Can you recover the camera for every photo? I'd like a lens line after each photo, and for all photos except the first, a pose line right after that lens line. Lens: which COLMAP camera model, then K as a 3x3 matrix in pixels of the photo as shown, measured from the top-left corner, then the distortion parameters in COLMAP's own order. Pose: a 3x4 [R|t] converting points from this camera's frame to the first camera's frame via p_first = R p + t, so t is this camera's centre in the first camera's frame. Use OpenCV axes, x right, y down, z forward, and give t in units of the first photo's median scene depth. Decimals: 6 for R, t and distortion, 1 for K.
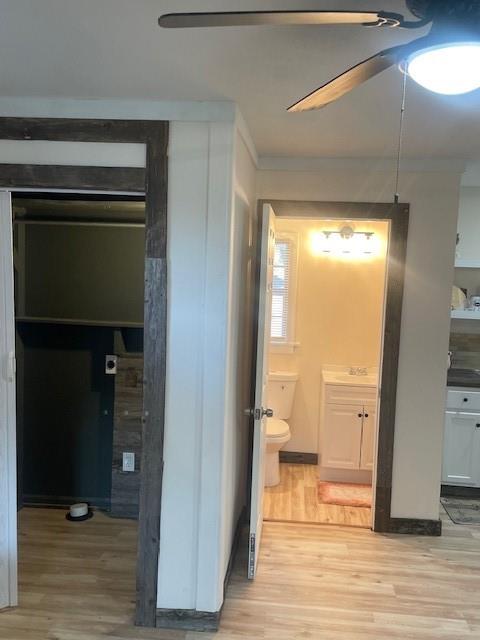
lens RADIAL K [[579.3, 0, 240.0], [0, 579.3, 320.0], [0, 0, 1]] dist [0.008485, -0.007528]
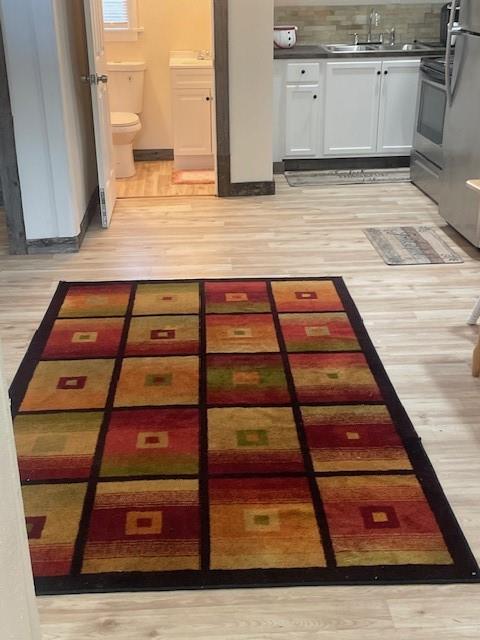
lens RADIAL K [[816.1, 0, 240.0], [0, 816.1, 320.0], [0, 0, 1]] dist [0.109167, -0.039875]
pose [[0.985656, -0.104919, 0.132187, 0.040384], [0.057046, 0.944290, 0.324133, 0.079660], [-0.158830, -0.311943, 0.936731, -0.553820]]
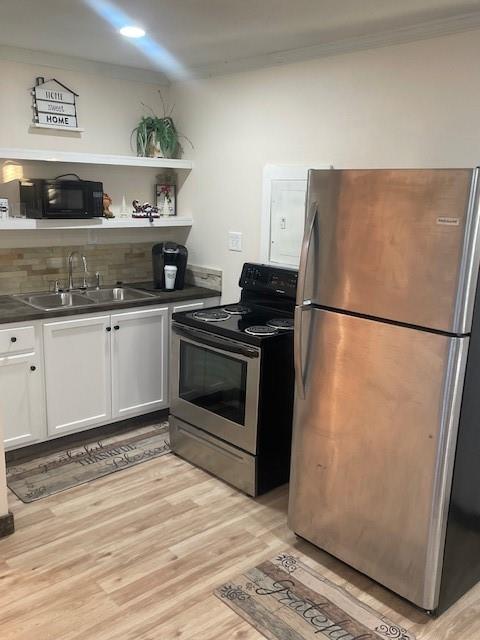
lens RADIAL K [[579.3, 0, 240.0], [0, 579.3, 320.0], [0, 0, 1]] dist [0.008485, -0.007528]
pose [[0.674049, -0.181638, 0.716006, 0.058107], [0.055280, 0.978982, 0.196310, -0.021325], [-0.736615, -0.092742, 0.669923, 0.311271]]
